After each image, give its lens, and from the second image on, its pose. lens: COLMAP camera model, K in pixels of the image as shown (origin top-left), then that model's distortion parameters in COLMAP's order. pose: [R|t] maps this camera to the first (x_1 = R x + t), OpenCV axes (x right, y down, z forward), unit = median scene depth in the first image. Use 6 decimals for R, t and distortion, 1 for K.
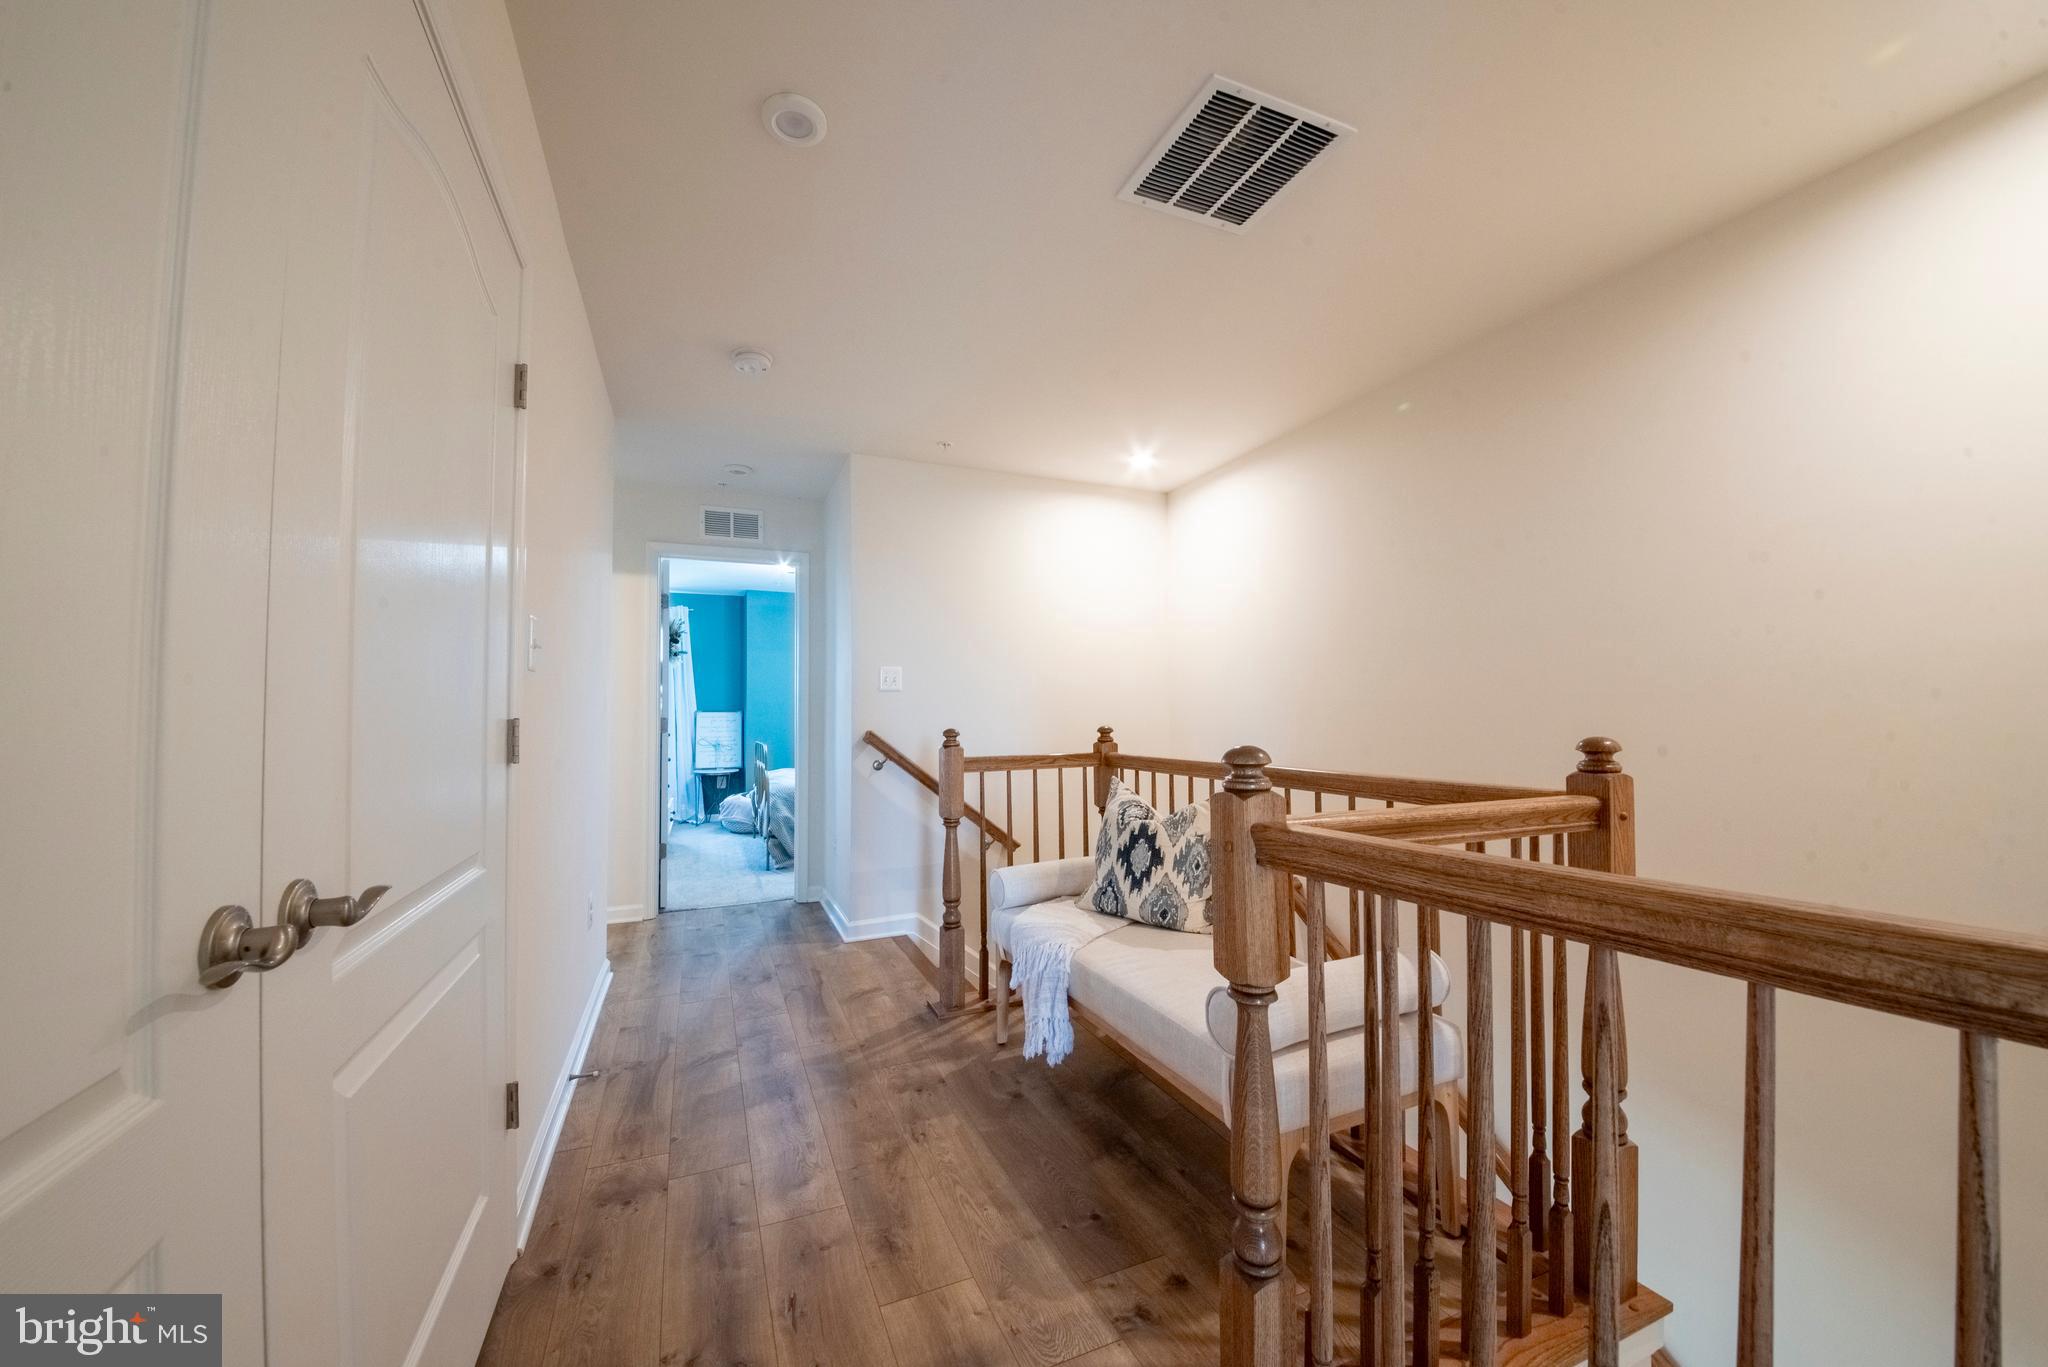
lens RADIAL K [[742.2, 0, 1024.0], [0, 742.2, 699.6], [0, 0, 1]] dist [-0.007042, -0.002096]
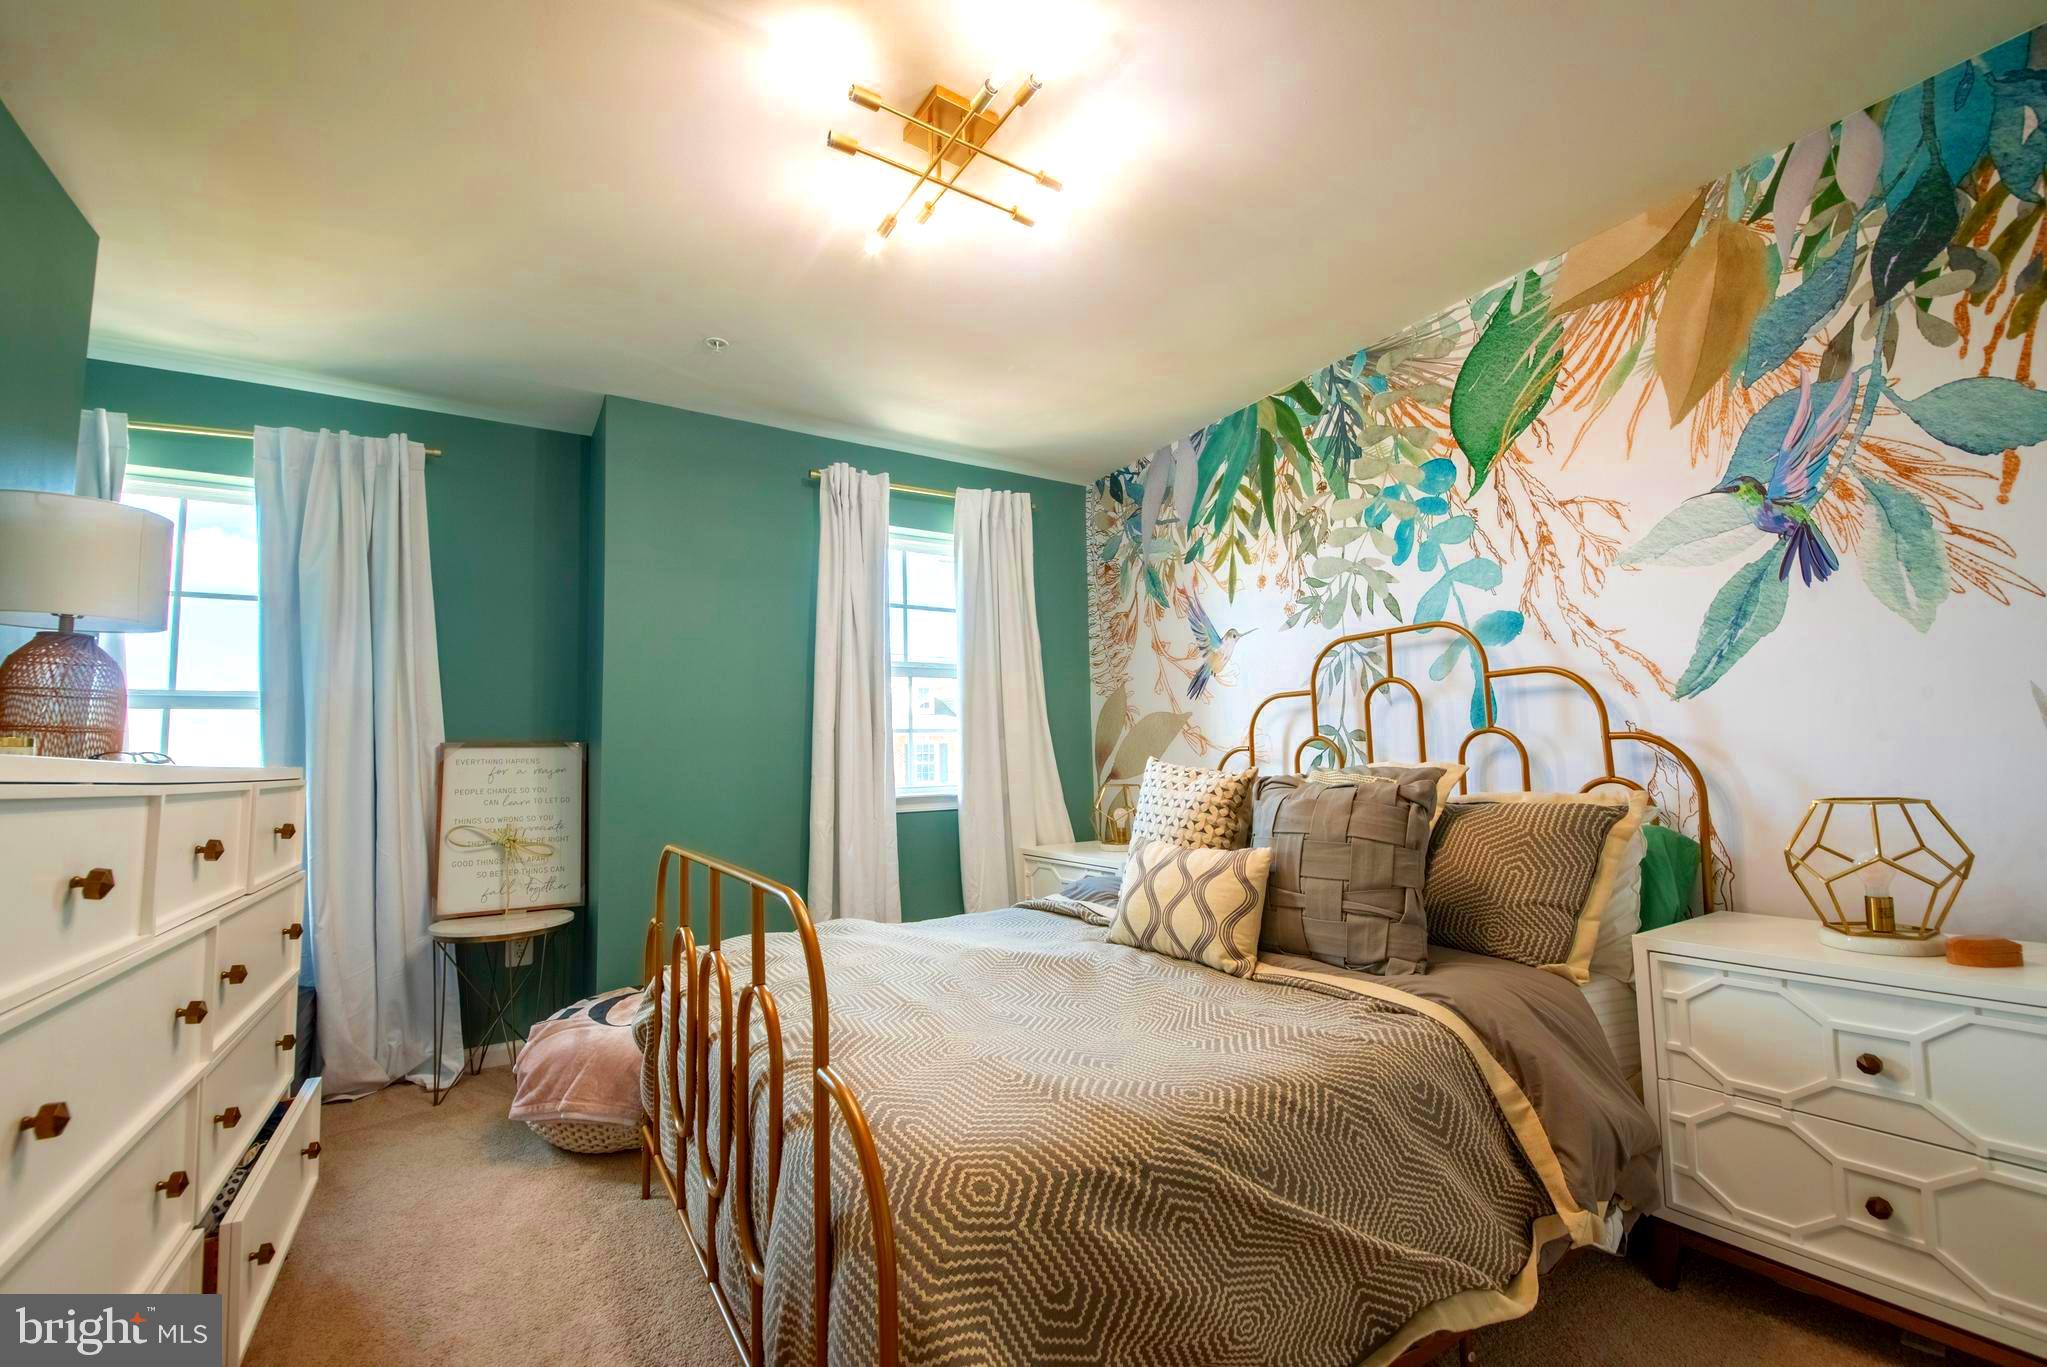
lens RADIAL K [[838.4, 0, 1016.1], [0, 838.4, 686.0], [0, 0, 1]] dist [-0.000578, -0.010859]
pose [[0.987500, -0.002513, 0.157599, -0.573077], [0.012164, 0.998106, -0.060306, 0.034135], [-0.157149, 0.061469, 0.985660, 1.364120]]
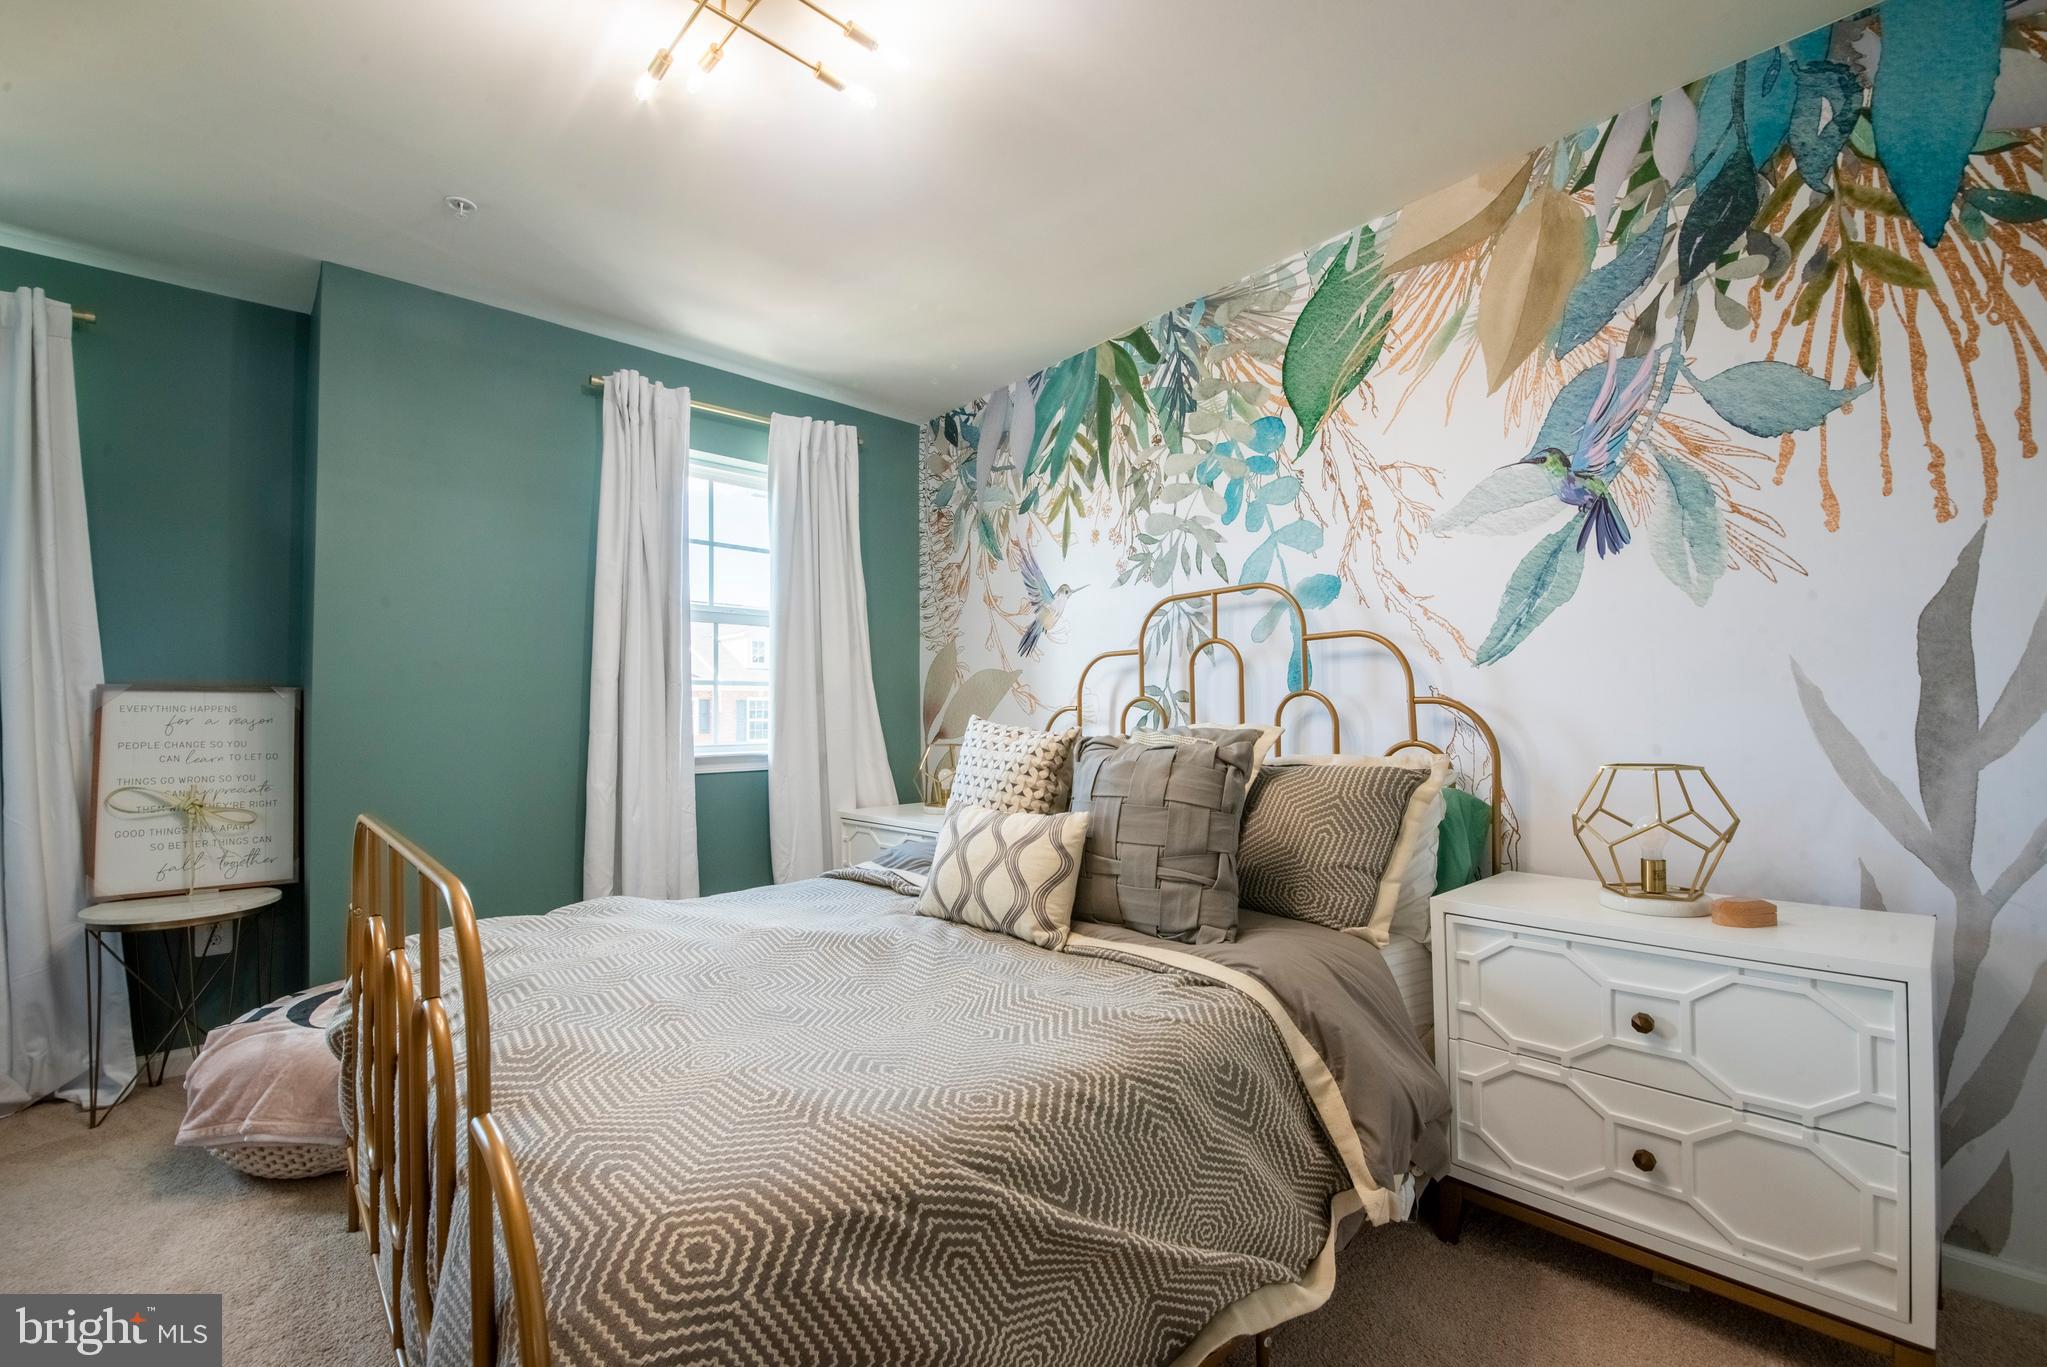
lens RADIAL K [[838.4, 0, 1017.4], [0, 838.4, 682.5], [0, 0, 1]] dist [-0.000578, -0.010859]
pose [[0.940963, 0.011867, 0.338302, -0.535715], [-0.007068, 0.999856, -0.015415, 0.037490], [-0.338436, 0.012113, 0.940911, 1.417533]]
